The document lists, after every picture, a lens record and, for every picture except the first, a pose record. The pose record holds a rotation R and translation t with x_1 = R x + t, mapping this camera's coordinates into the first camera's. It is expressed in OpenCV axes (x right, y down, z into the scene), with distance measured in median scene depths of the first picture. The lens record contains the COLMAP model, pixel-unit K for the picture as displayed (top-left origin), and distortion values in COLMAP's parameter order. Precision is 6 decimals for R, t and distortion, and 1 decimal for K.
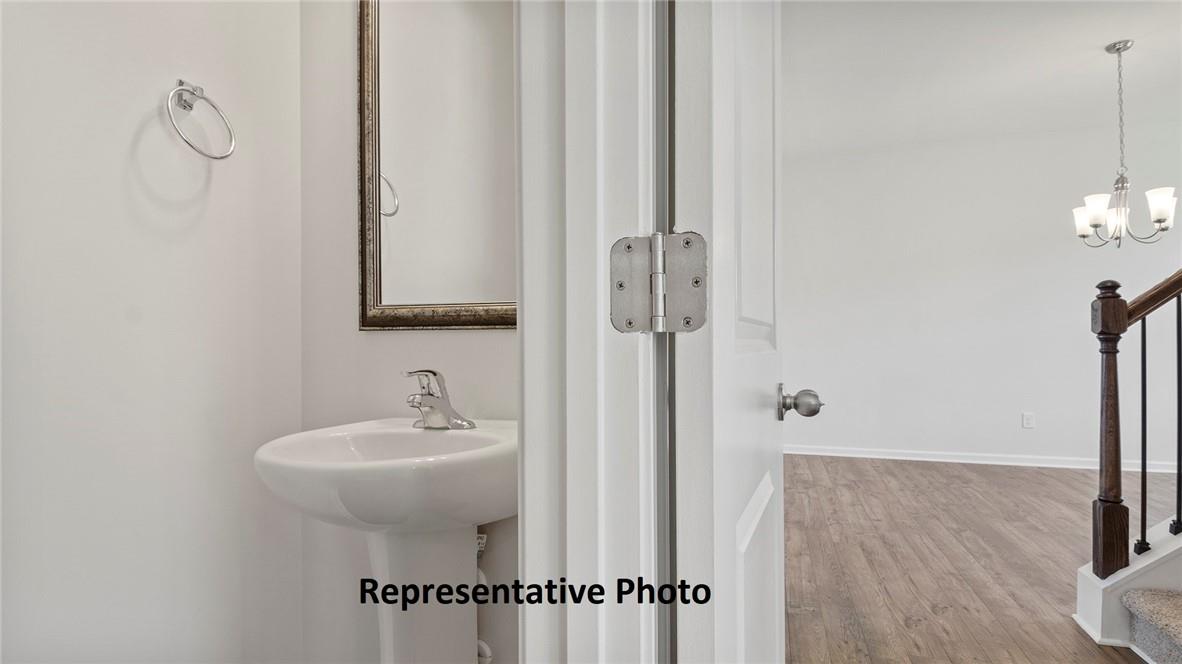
lens RADIAL K [[566.0, 0, 591.5], [0, 566.0, 330.9], [0, 0, 1]] dist [0.002464, -0.011555]
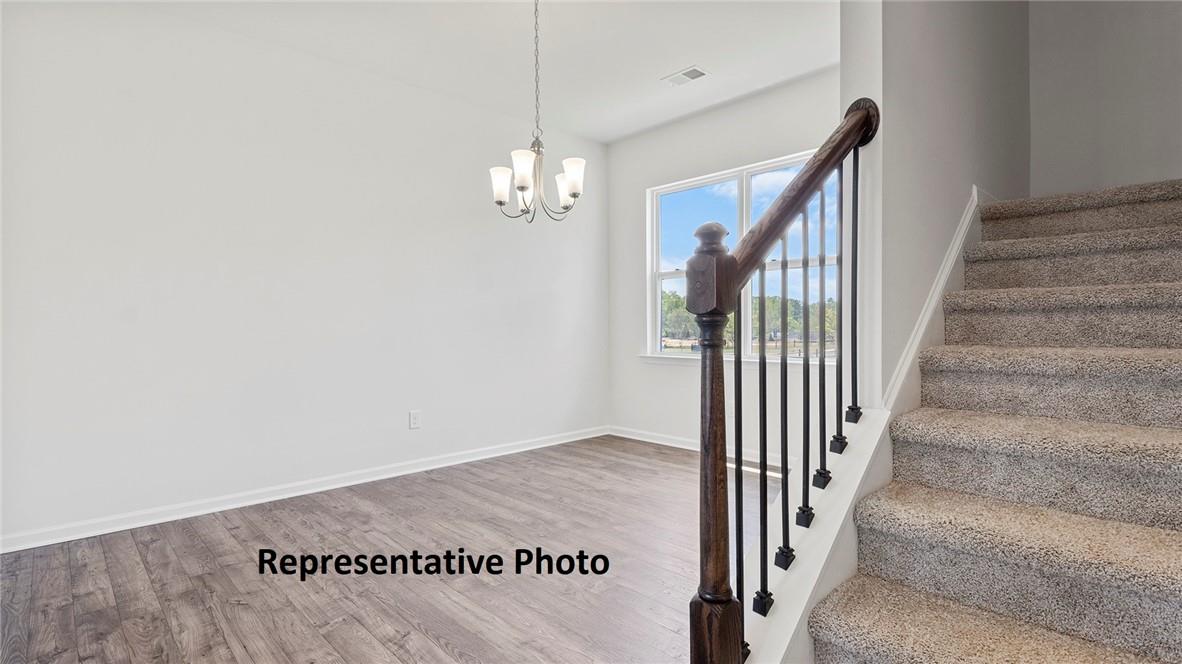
lens RADIAL K [[566.0, 0, 581.0], [0, 566.0, 322.4], [0, 0, 1]] dist [0.002464, -0.011555]
pose [[0.488046, -0.003584, 0.872811, 0.181544], [-0.002538, 0.999982, 0.005526, 0.005846], [-0.872814, -0.004912, 0.488028, 0.454473]]
